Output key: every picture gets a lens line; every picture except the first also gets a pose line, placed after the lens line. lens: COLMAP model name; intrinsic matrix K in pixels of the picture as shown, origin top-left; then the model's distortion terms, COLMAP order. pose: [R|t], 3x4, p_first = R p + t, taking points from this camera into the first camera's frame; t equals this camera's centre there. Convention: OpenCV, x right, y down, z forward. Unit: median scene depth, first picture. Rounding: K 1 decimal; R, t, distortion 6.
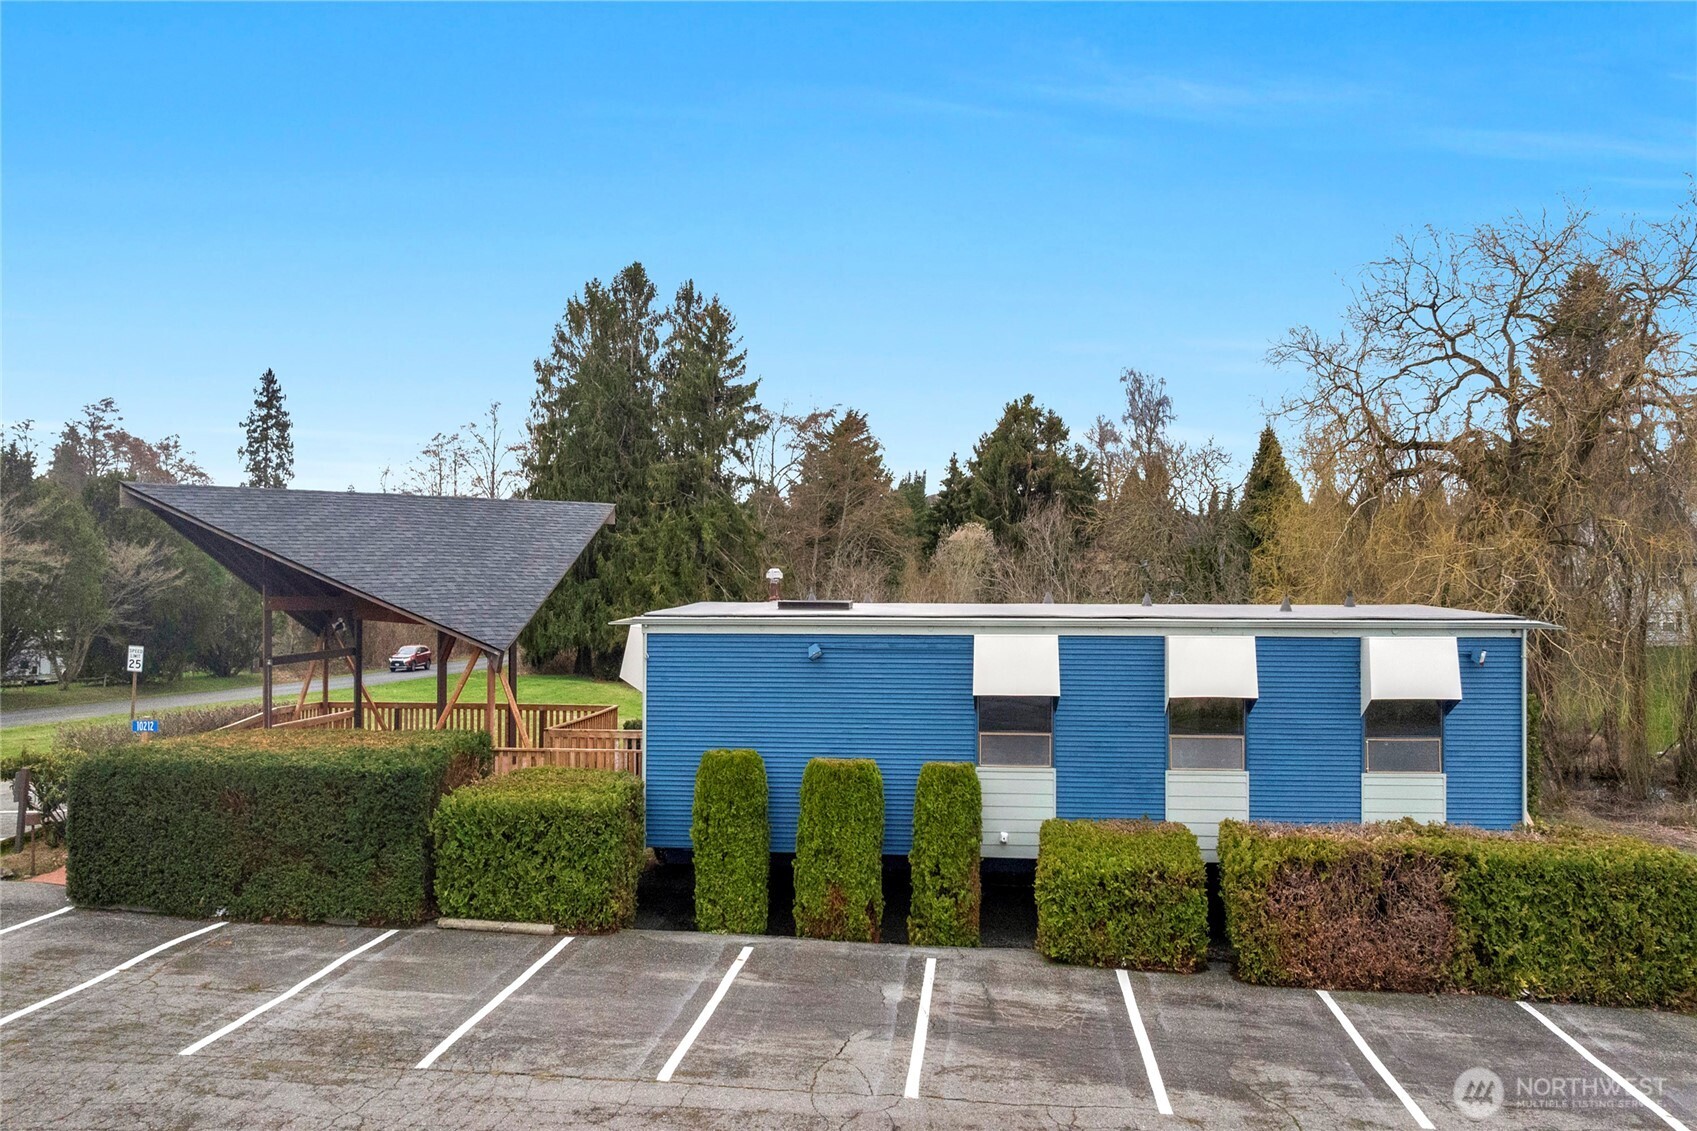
lens RADIAL K [[1214.5, 0, 877.7], [0, 1214.5, 542.6], [0, 0, 1]] dist [-0.046880, 0.045507]
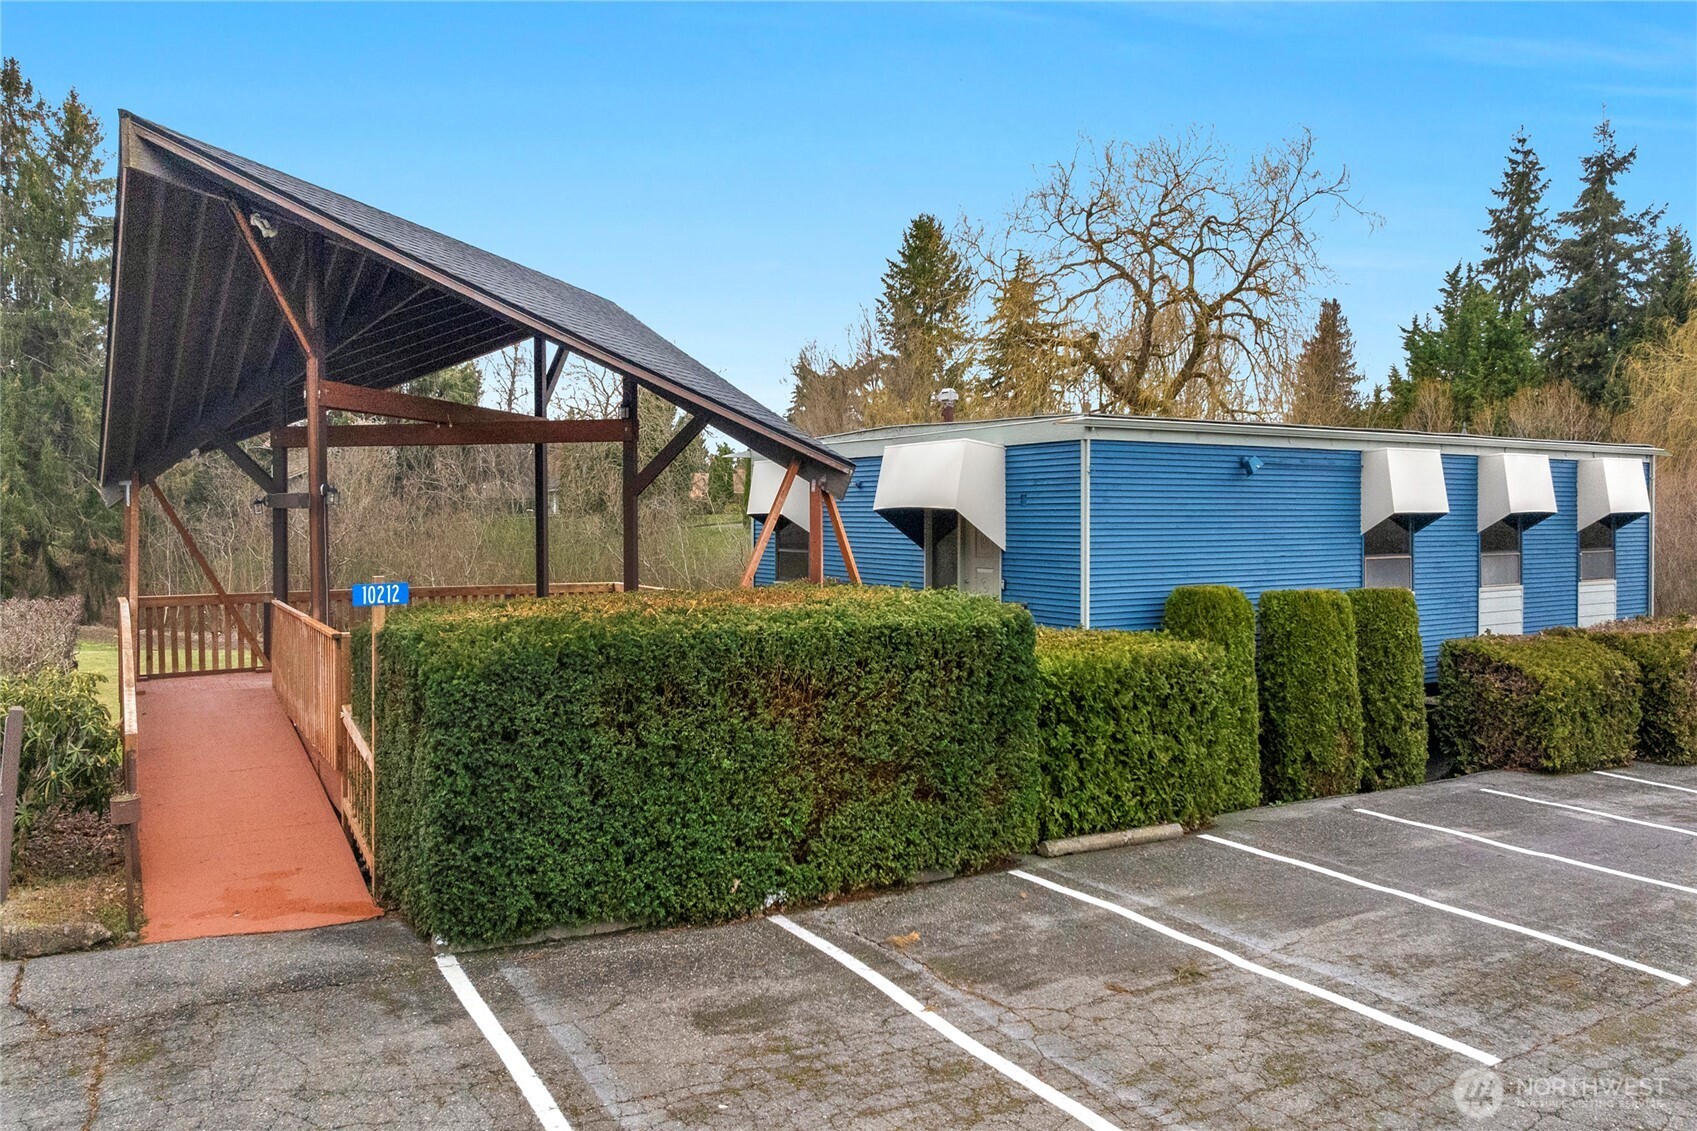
lens RADIAL K [[1214.5, 0, 877.7], [0, 1214.5, 542.6], [0, 0, 1]] dist [-0.046880, 0.045507]
pose [[0.803032, -0.017819, 0.595669, -0.914879], [-0.016204, 0.998530, 0.051715, 0.126634], [-0.595715, -0.051181, 0.801563, 0.587407]]
